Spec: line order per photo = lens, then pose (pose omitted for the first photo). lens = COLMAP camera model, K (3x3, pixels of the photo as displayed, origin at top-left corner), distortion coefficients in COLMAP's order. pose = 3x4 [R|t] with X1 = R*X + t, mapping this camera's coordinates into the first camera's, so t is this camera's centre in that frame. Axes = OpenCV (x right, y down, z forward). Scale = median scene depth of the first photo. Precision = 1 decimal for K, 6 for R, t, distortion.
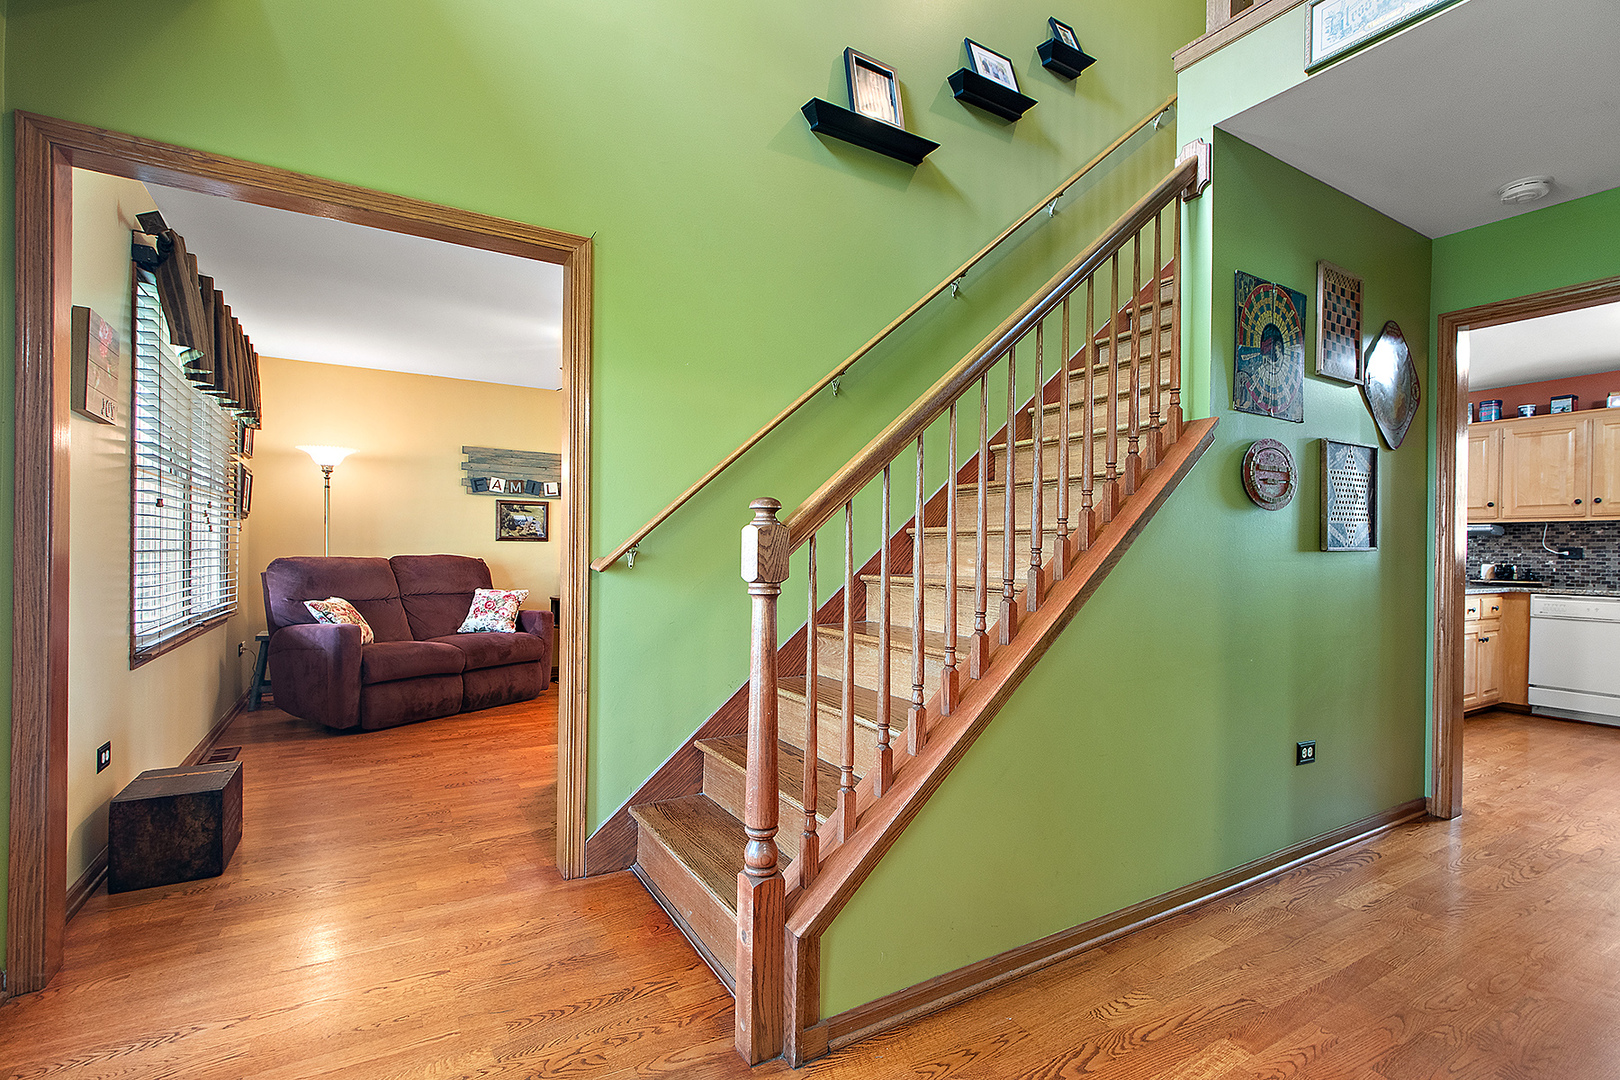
lens RADIAL K [[723.8, 0, 804.5], [0, 723.8, 551.7], [0, 0, 1]] dist [-0.000933, -0.000003]
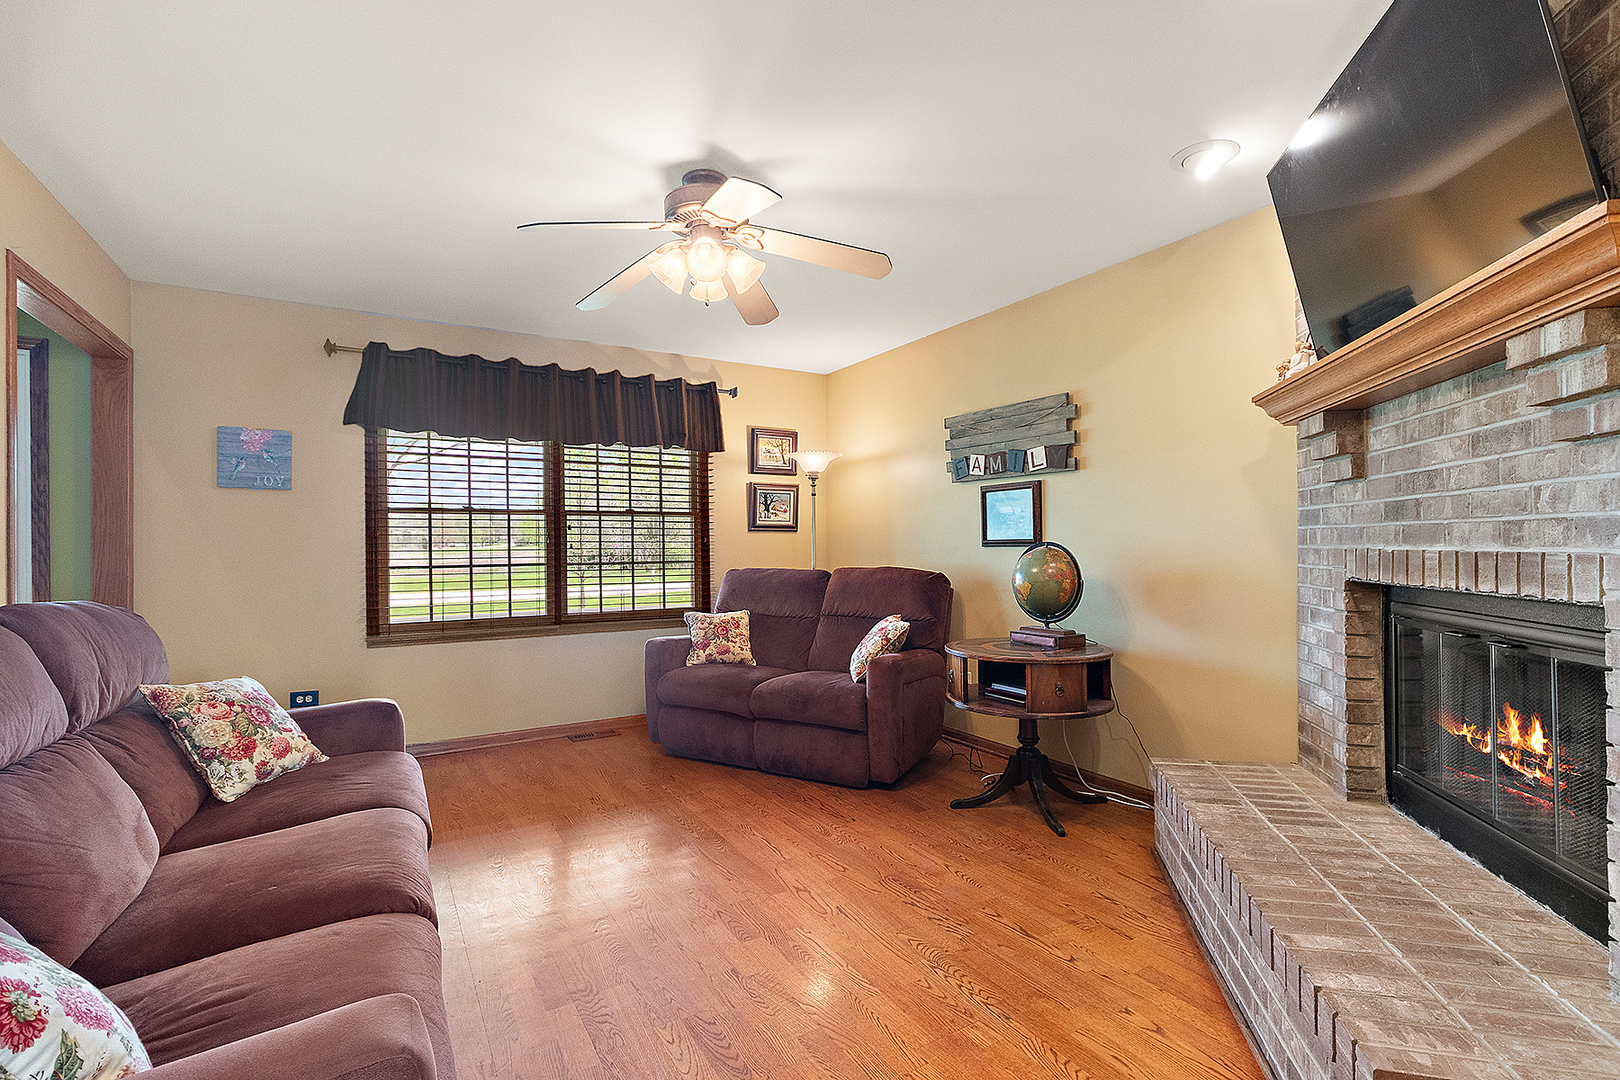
lens RADIAL K [[725.9, 0, 810.1], [0, 725.9, 531.2], [0, 0, 1]] dist [-0.001564, -0.000108]
pose [[0.020543, -0.031538, -0.999291, 0.285031], [0.007761, 0.999477, -0.031385, -0.011025], [0.999759, -0.007110, 0.020777, 0.939200]]
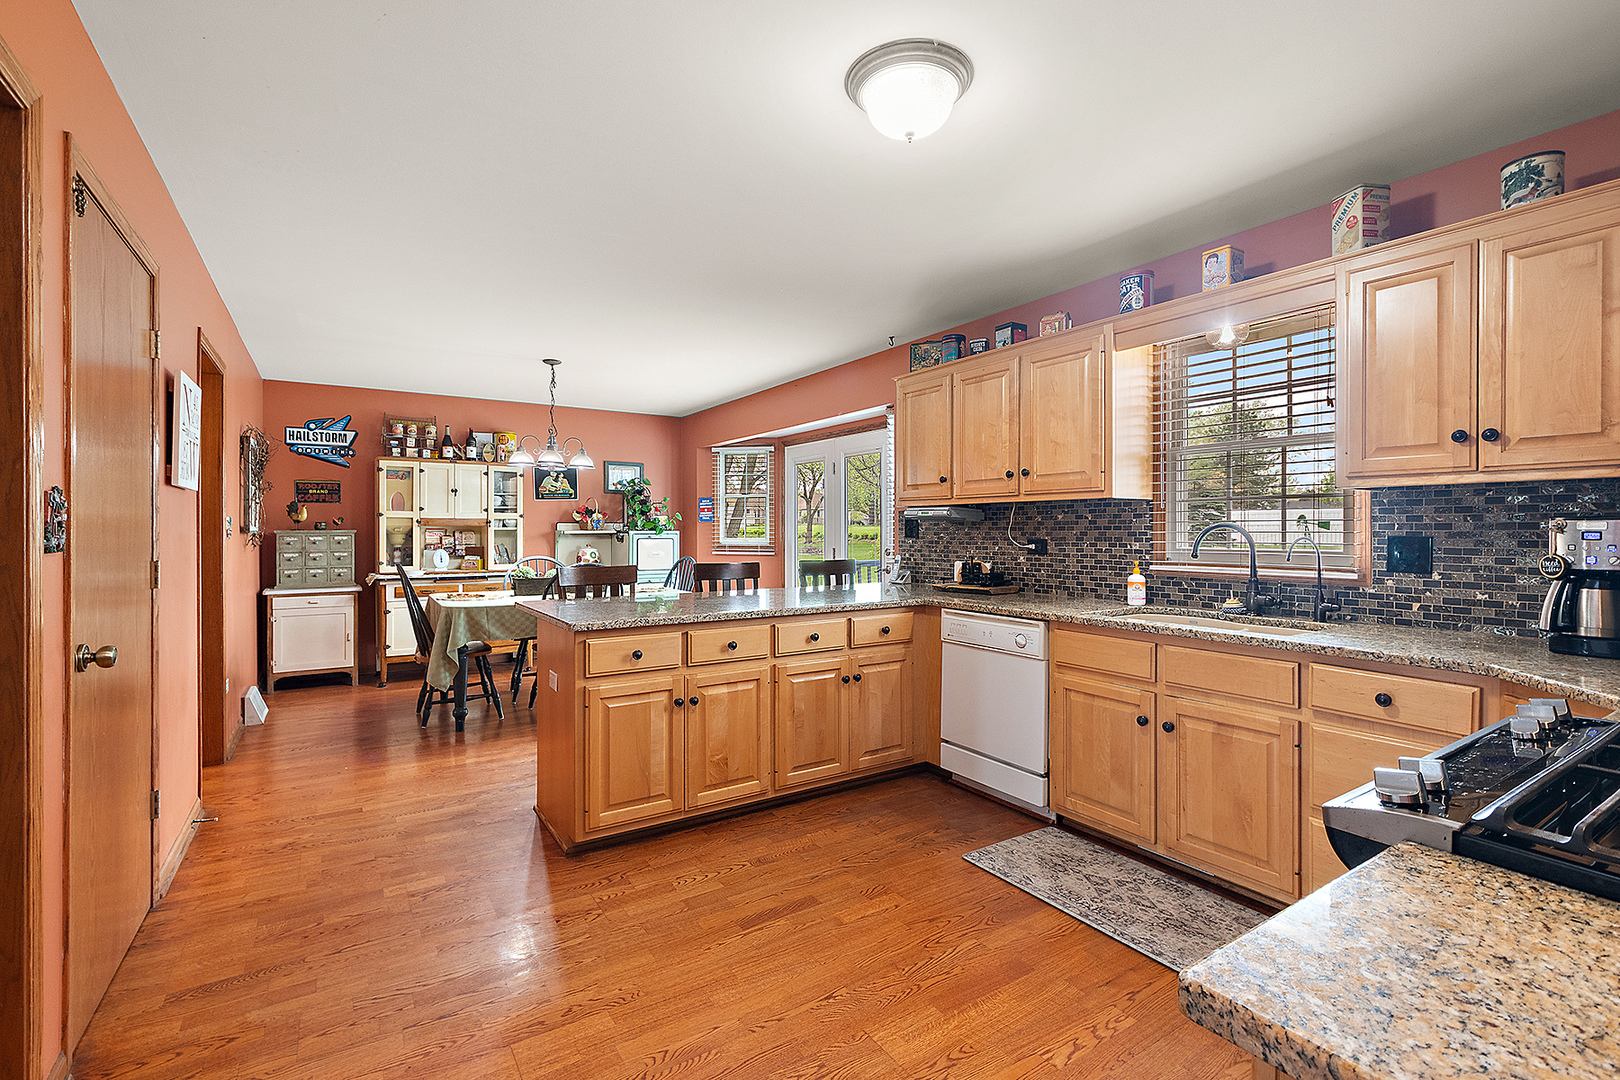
lens RADIAL K [[725.9, 0, 810.1], [0, 725.9, 531.2], [0, 0, 1]] dist [-0.001564, -0.000108]
pose [[0.998516, -0.014009, 0.052628, 0.801627], [0.013924, 0.999901, 0.001998, -0.017659], [-0.052651, -0.001263, 0.998612, 0.297524]]
